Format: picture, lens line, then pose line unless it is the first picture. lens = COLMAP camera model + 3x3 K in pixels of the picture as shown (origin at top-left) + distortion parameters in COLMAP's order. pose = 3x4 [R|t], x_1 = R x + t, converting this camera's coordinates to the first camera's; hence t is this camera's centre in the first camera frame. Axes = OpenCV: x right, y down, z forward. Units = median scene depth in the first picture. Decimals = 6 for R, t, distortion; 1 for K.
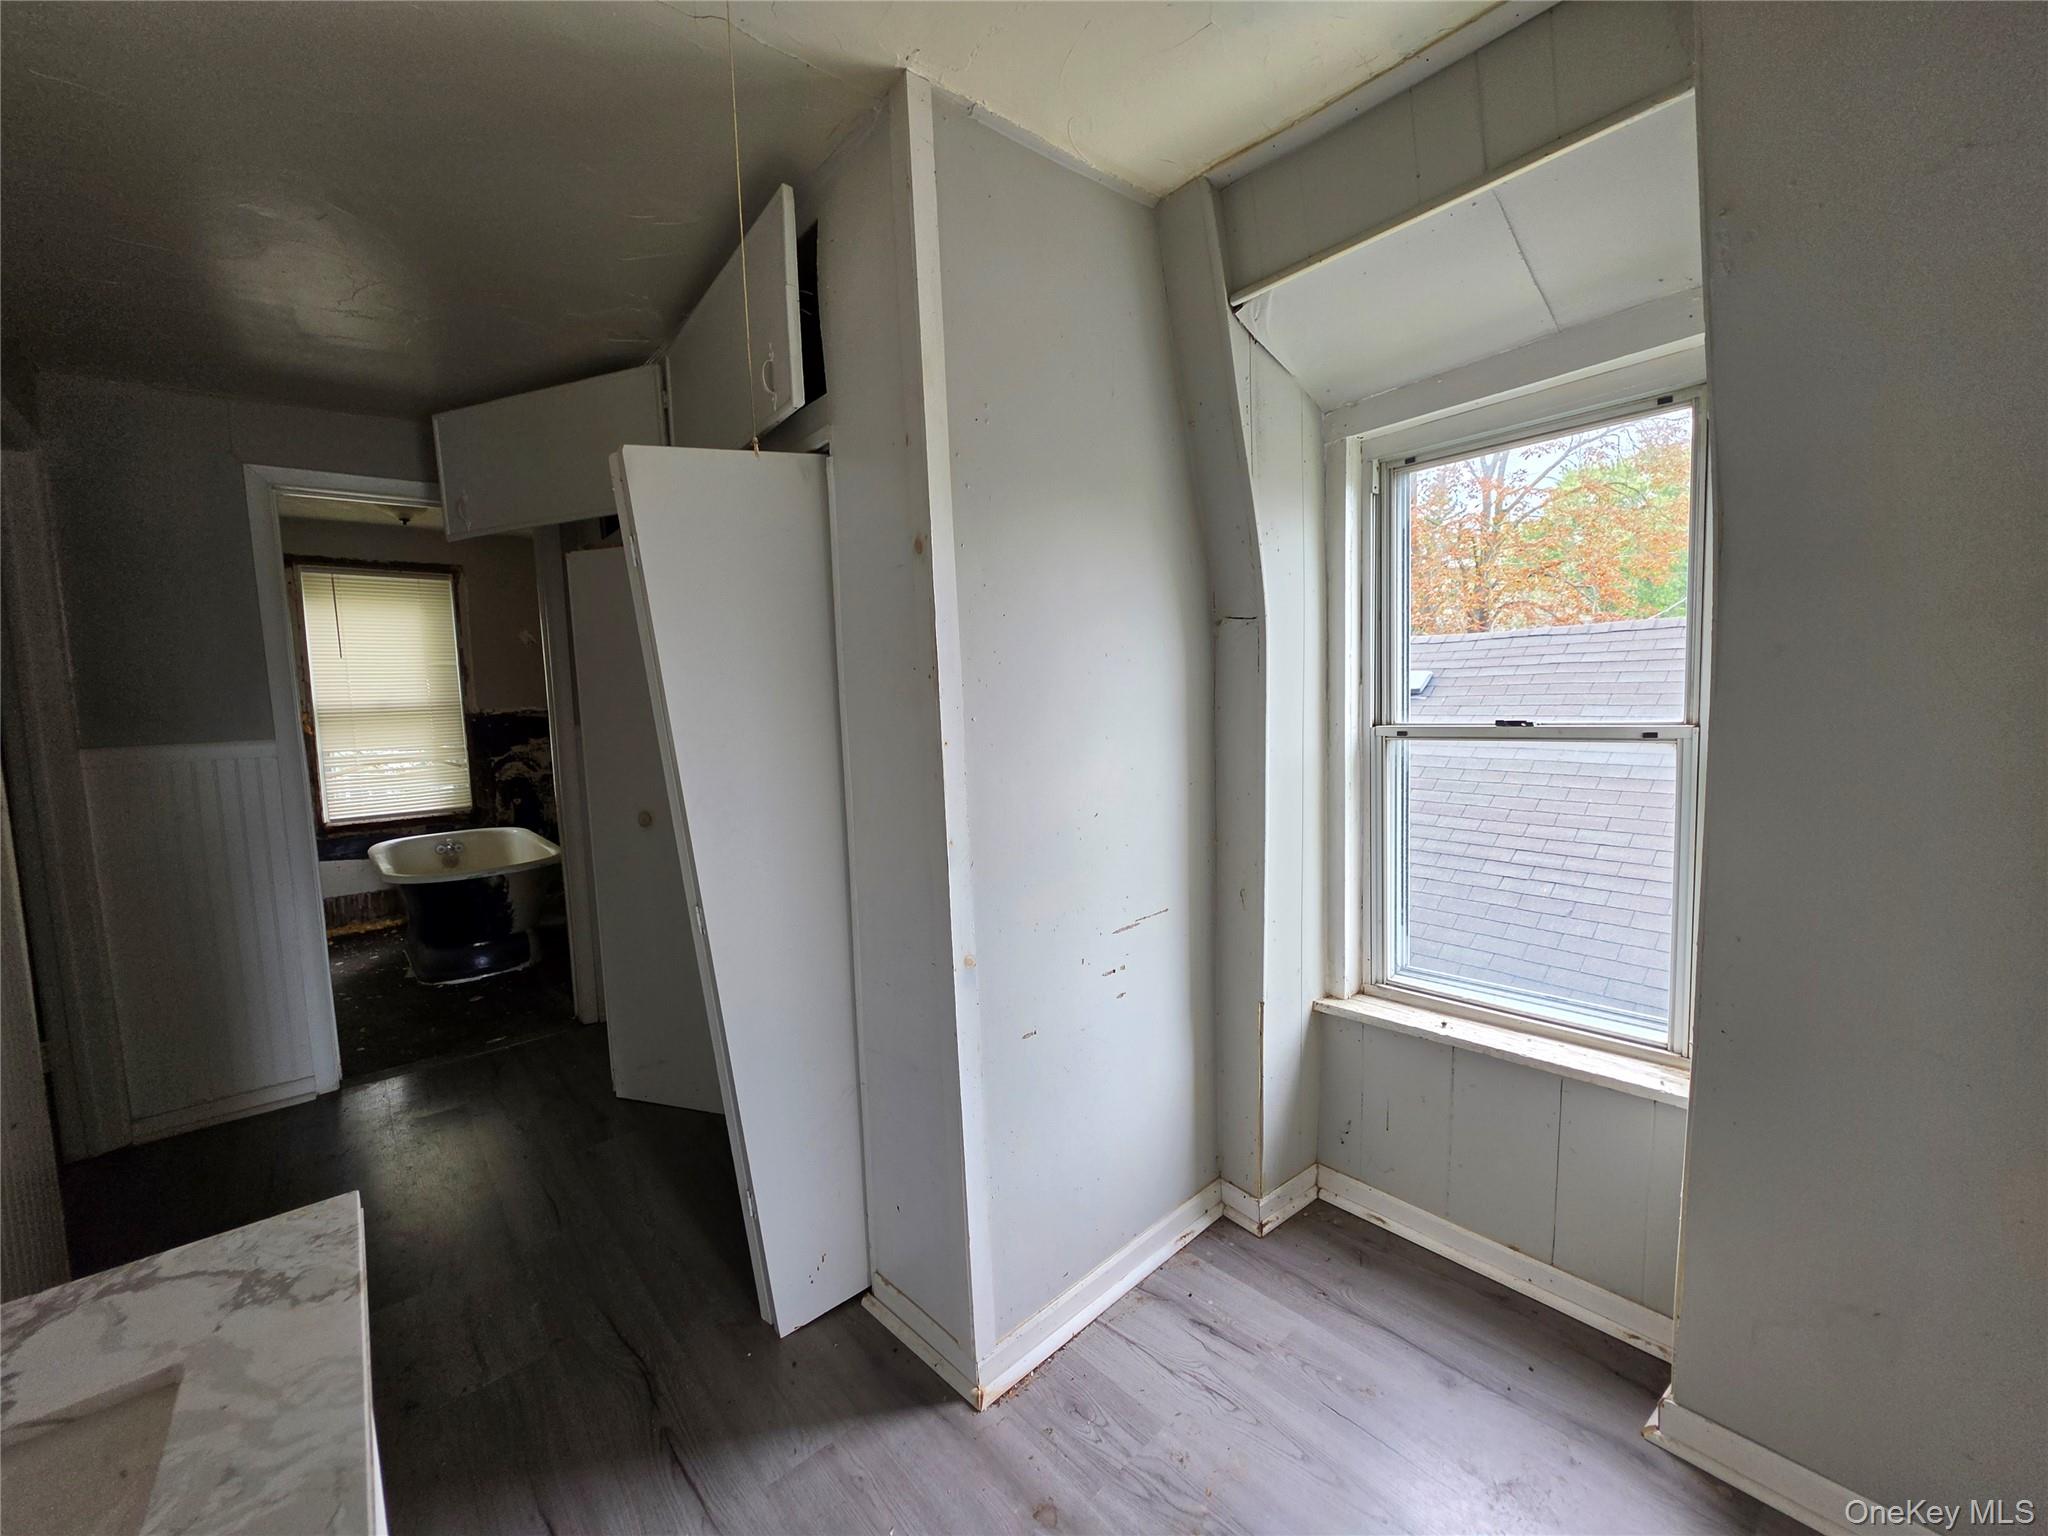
lens RADIAL K [[824.2, 0, 1023.5], [0, 824.2, 771.3], [0, 0, 1]] dist [-0.002607, 0.000614]
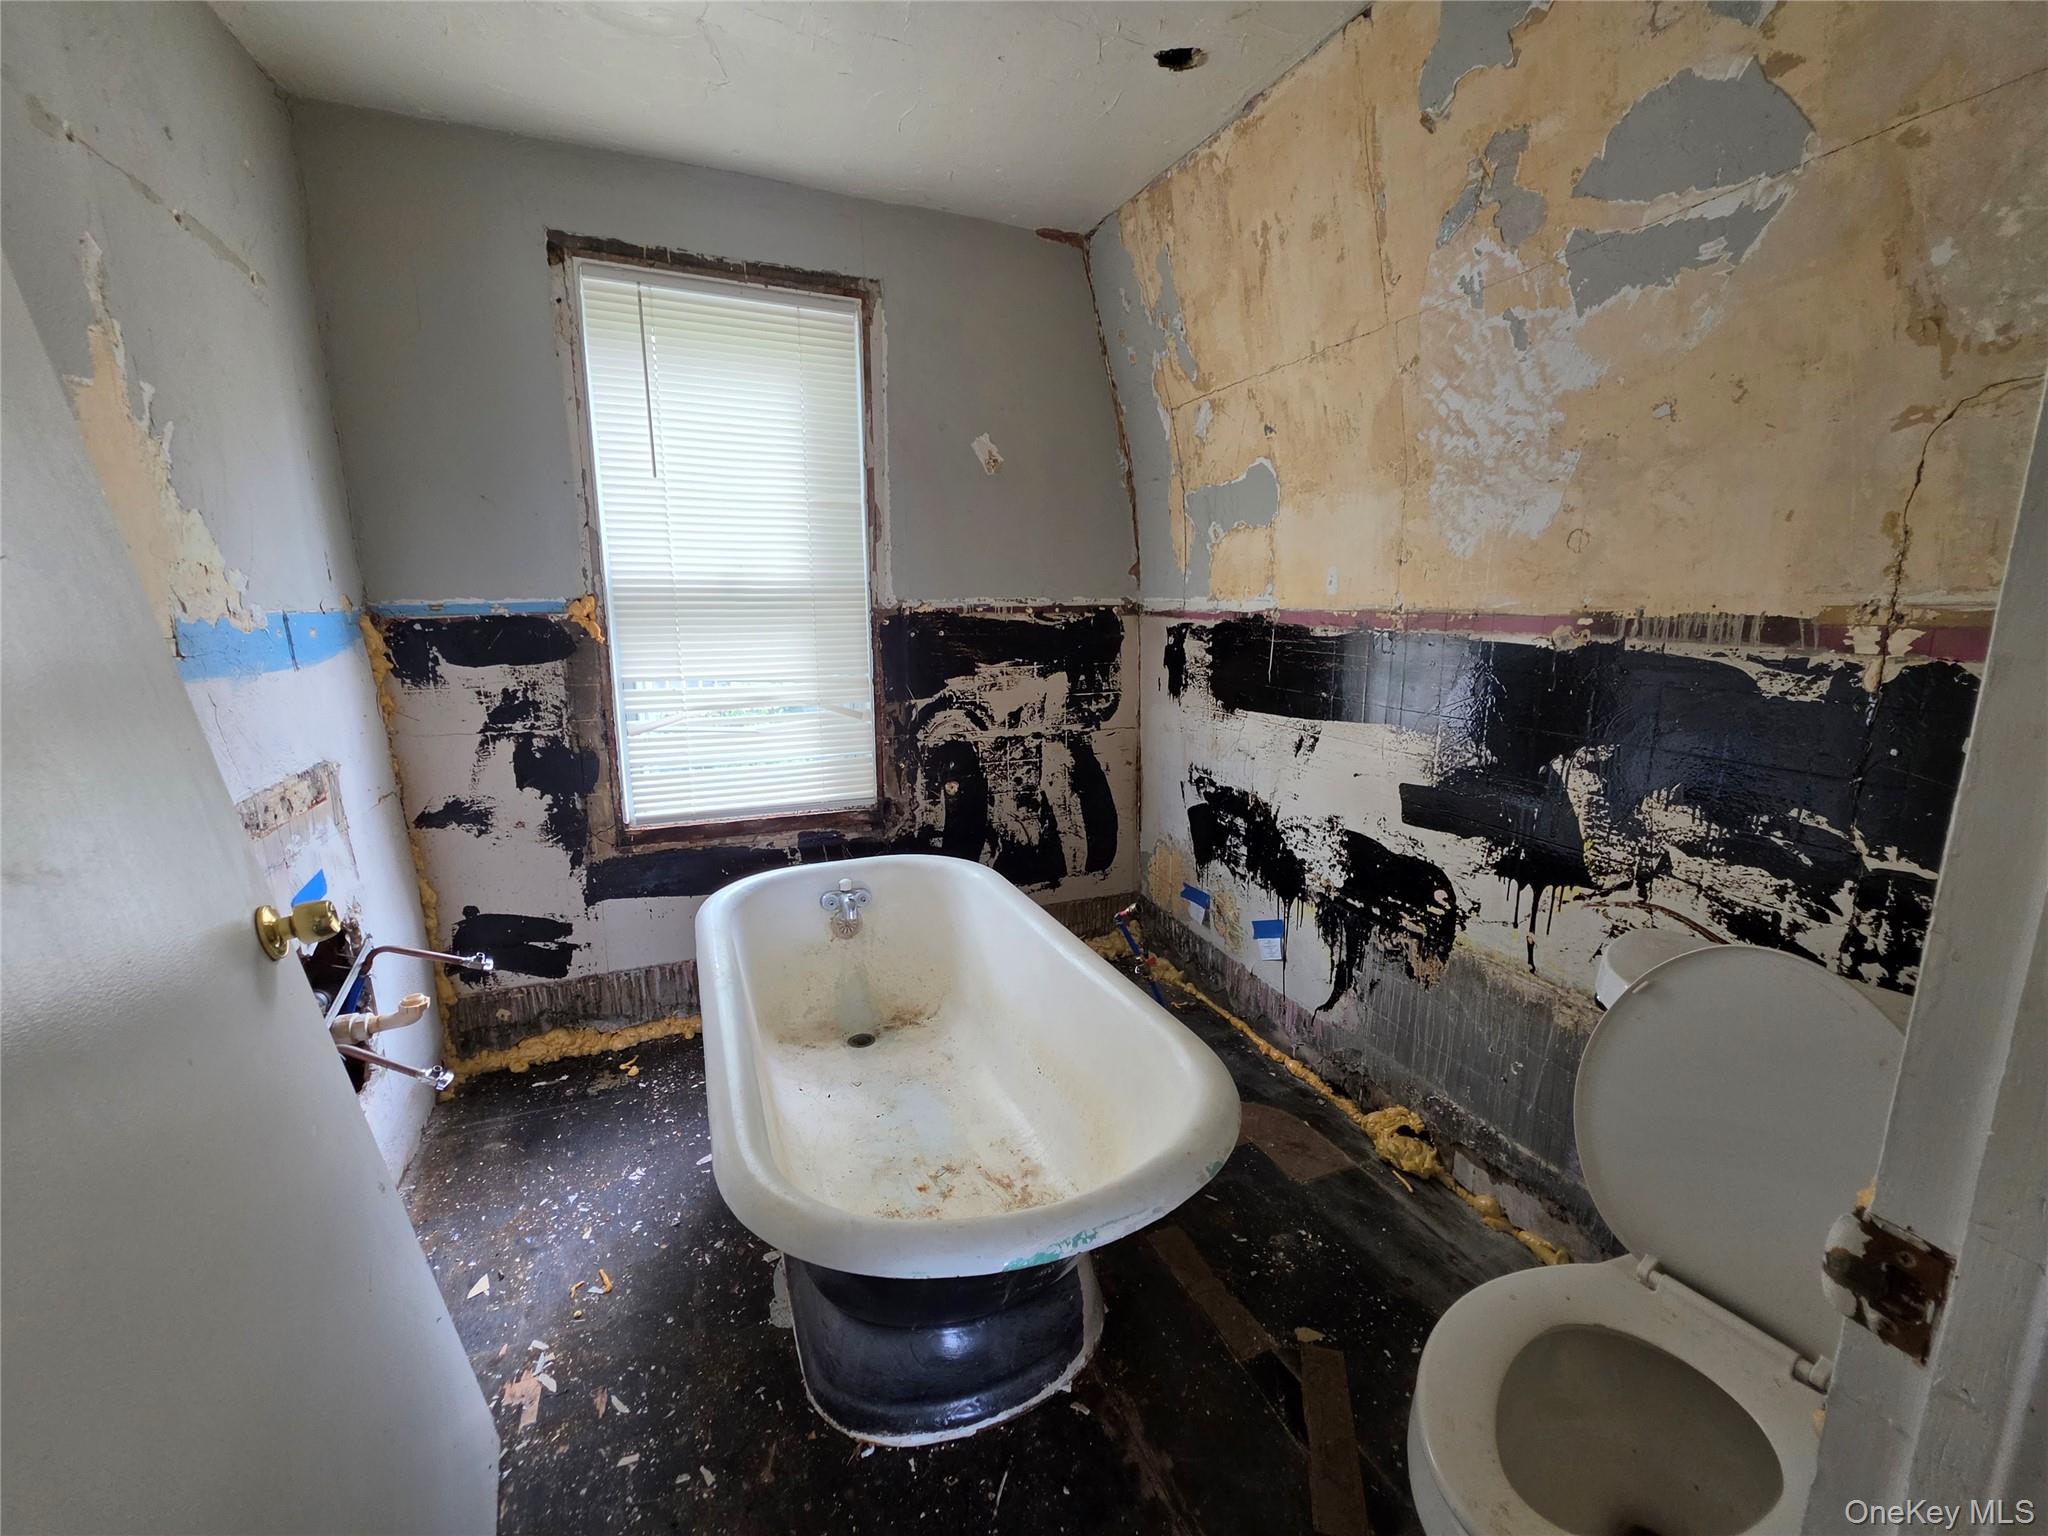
lens RADIAL K [[824.2, 0, 1027.9], [0, 824.2, 764.6], [0, 0, 1]] dist [-0.002607, 0.000614]
pose [[0.950479, 0.087667, -0.298169, -0.432394], [-0.055952, 0.991984, 0.113301, -0.038669], [0.305711, -0.091008, 0.947765, 0.552528]]
